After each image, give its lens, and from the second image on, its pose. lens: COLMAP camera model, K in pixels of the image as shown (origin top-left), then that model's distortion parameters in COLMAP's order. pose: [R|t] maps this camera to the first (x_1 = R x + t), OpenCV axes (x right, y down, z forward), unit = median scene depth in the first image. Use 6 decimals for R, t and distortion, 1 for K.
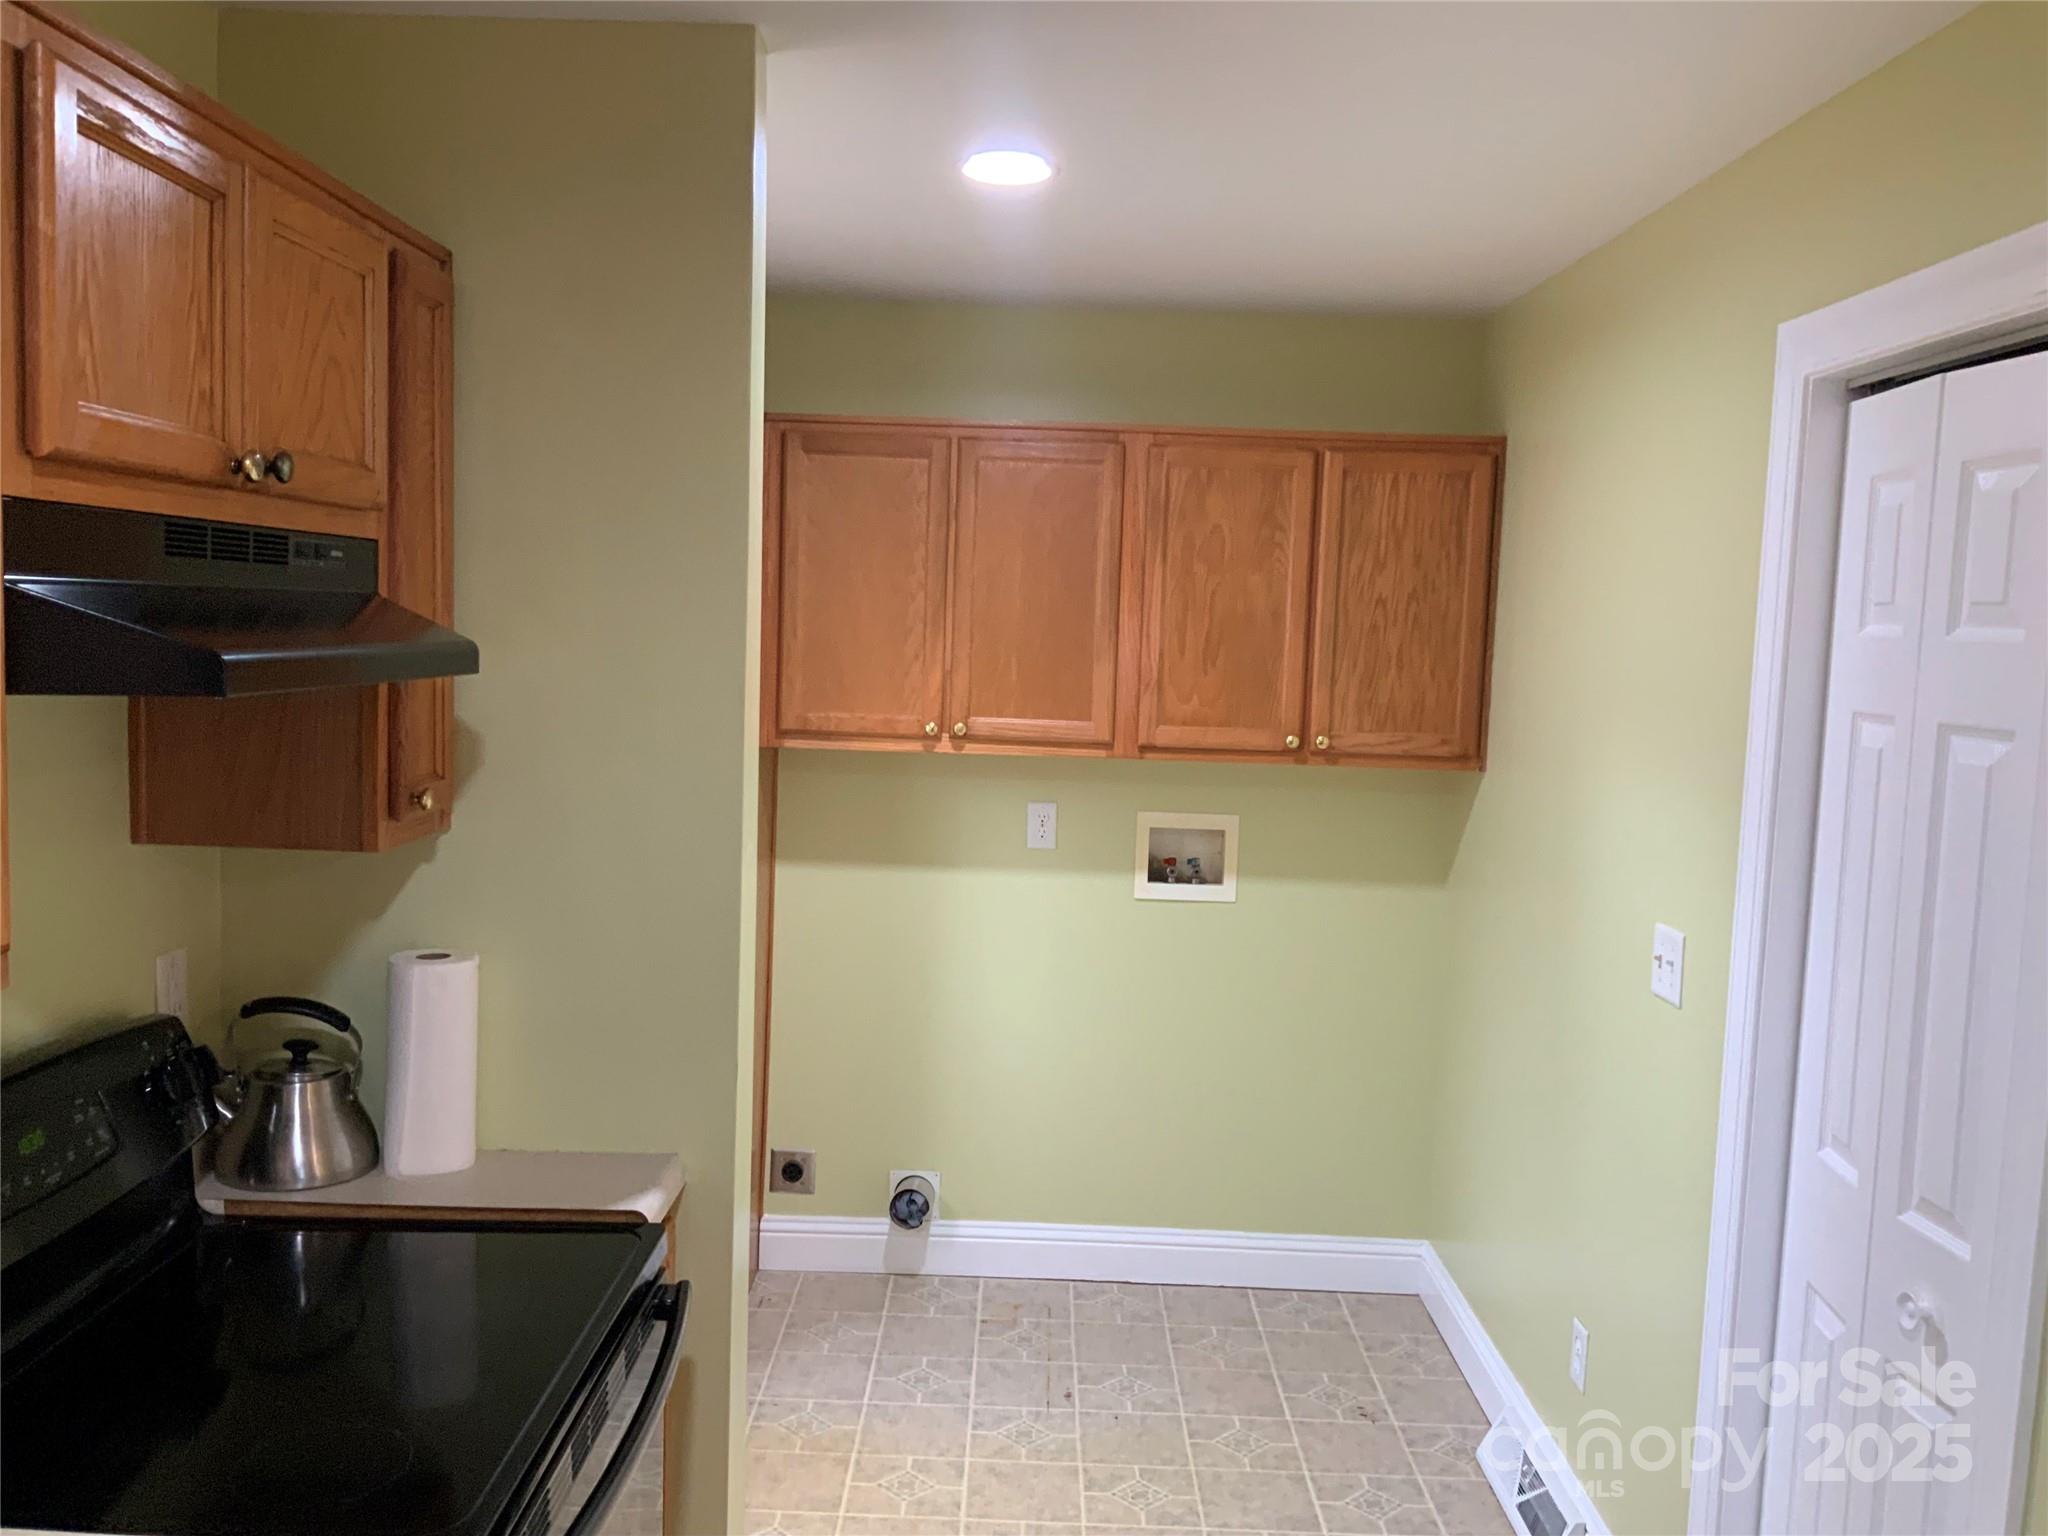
lens RADIAL K [[1690.6, 0, 1024.0], [0, 1690.6, 768.0], [0, 0, 1]] dist [0.063857, -0.103965]
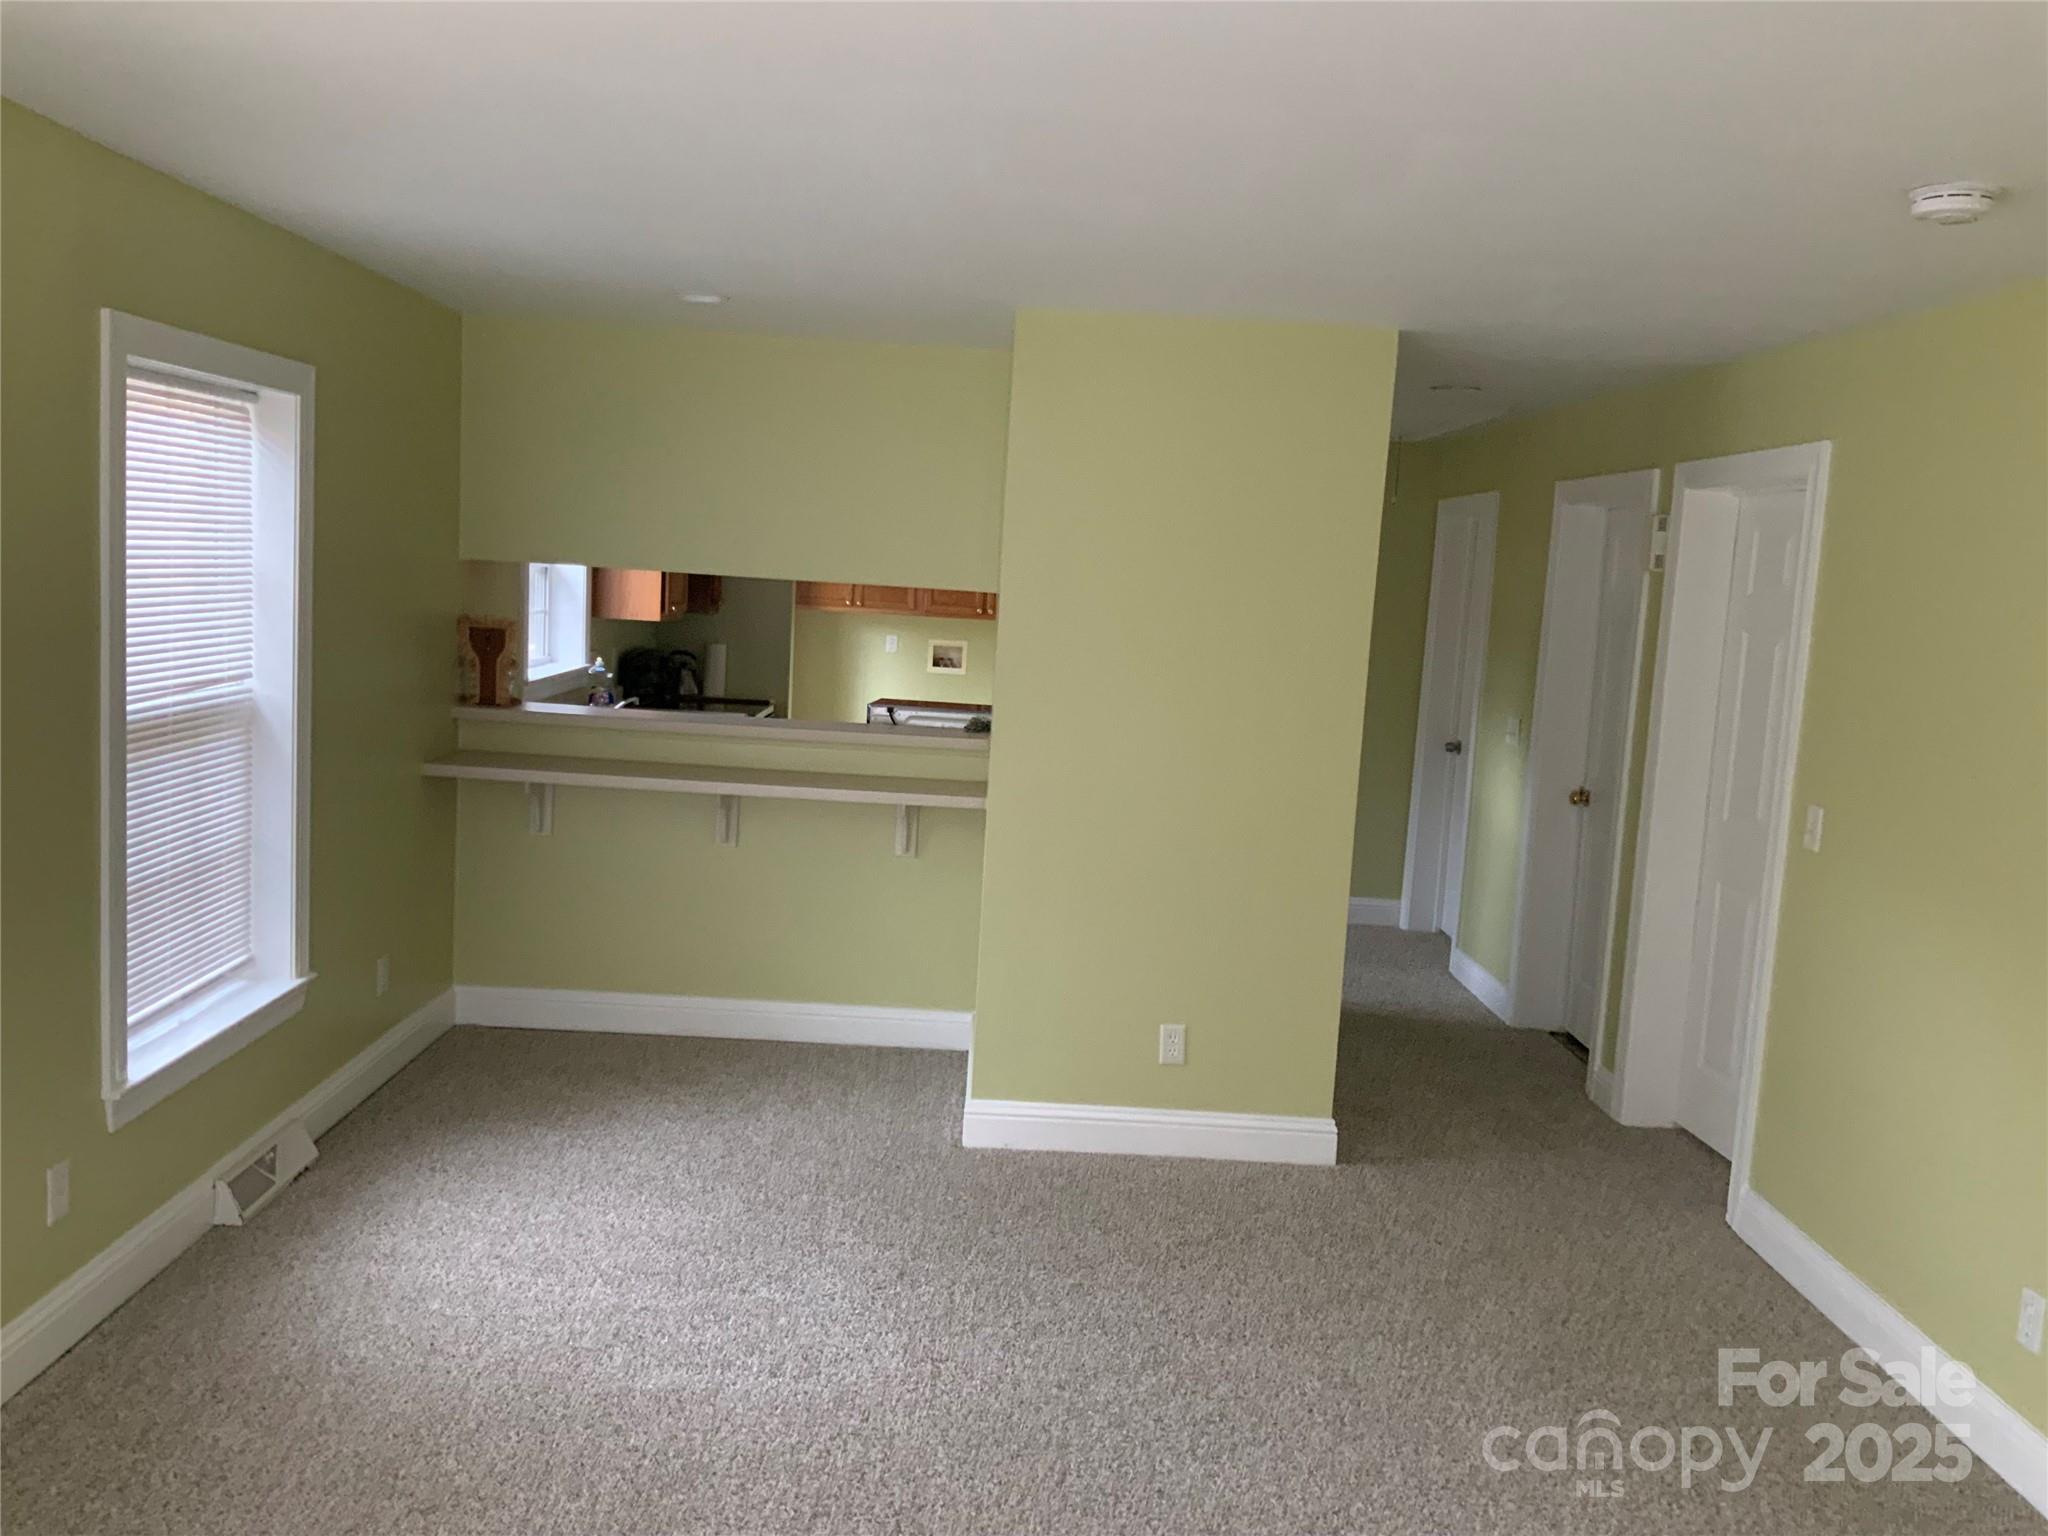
lens RADIAL K [[1690.6, 0, 1024.0], [0, 1690.6, 768.0], [0, 0, 1]] dist [0.063857, -0.103965]
pose [[0.999125, 0.027614, 0.031407, 0.138154], [-0.028308, 0.999360, 0.021853, 0.164987], [-0.030784, -0.022723, 0.999268, -1.643678]]
